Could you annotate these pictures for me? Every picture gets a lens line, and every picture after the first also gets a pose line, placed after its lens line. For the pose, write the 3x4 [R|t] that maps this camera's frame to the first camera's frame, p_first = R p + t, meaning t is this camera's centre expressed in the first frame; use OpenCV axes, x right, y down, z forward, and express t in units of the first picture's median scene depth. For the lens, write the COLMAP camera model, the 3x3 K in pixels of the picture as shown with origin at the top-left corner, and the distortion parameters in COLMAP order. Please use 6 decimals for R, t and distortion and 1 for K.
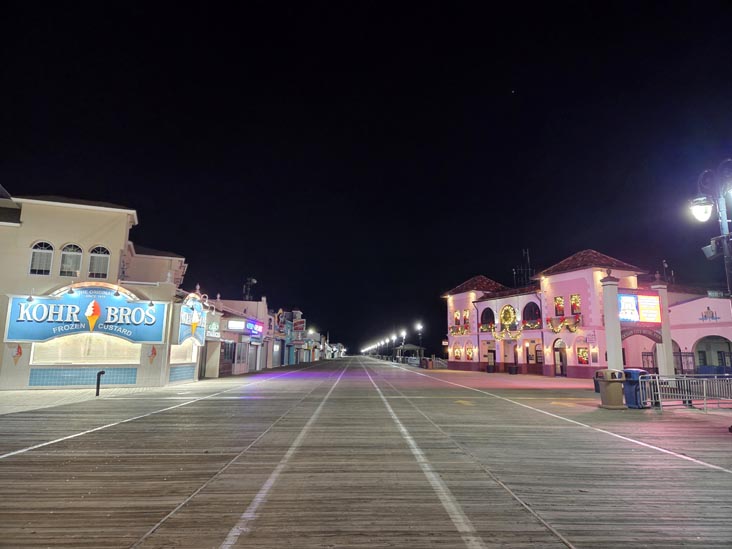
lens RADIAL K [[498.5, 0, 366.0], [0, 498.5, 274.5], [0, 0, 1]] dist [0.086265, -0.071622]
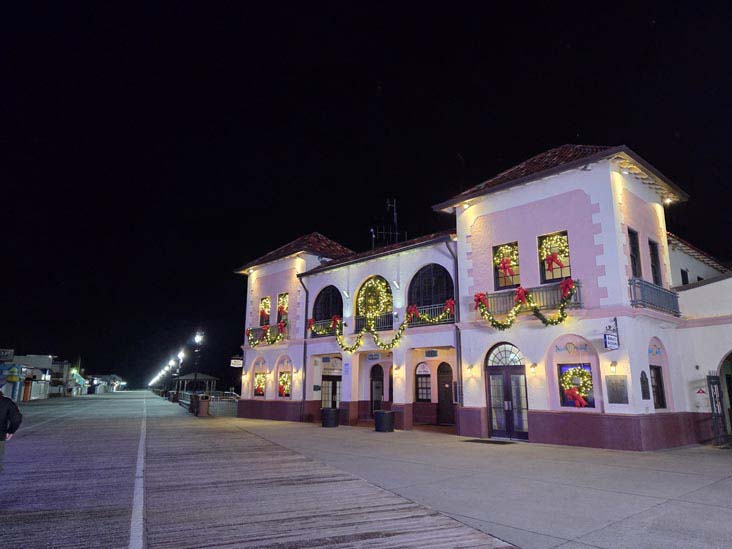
lens RADIAL K [[496.9, 0, 370.7], [0, 496.9, 267.7], [0, 0, 1]] dist [0.084139, -0.065963]
pose [[0.928549, 0.078783, 0.362755, 0.110279], [-0.051673, 0.995137, -0.083856, 0.091291], [-0.367597, 0.059120, 0.928104, 0.567856]]
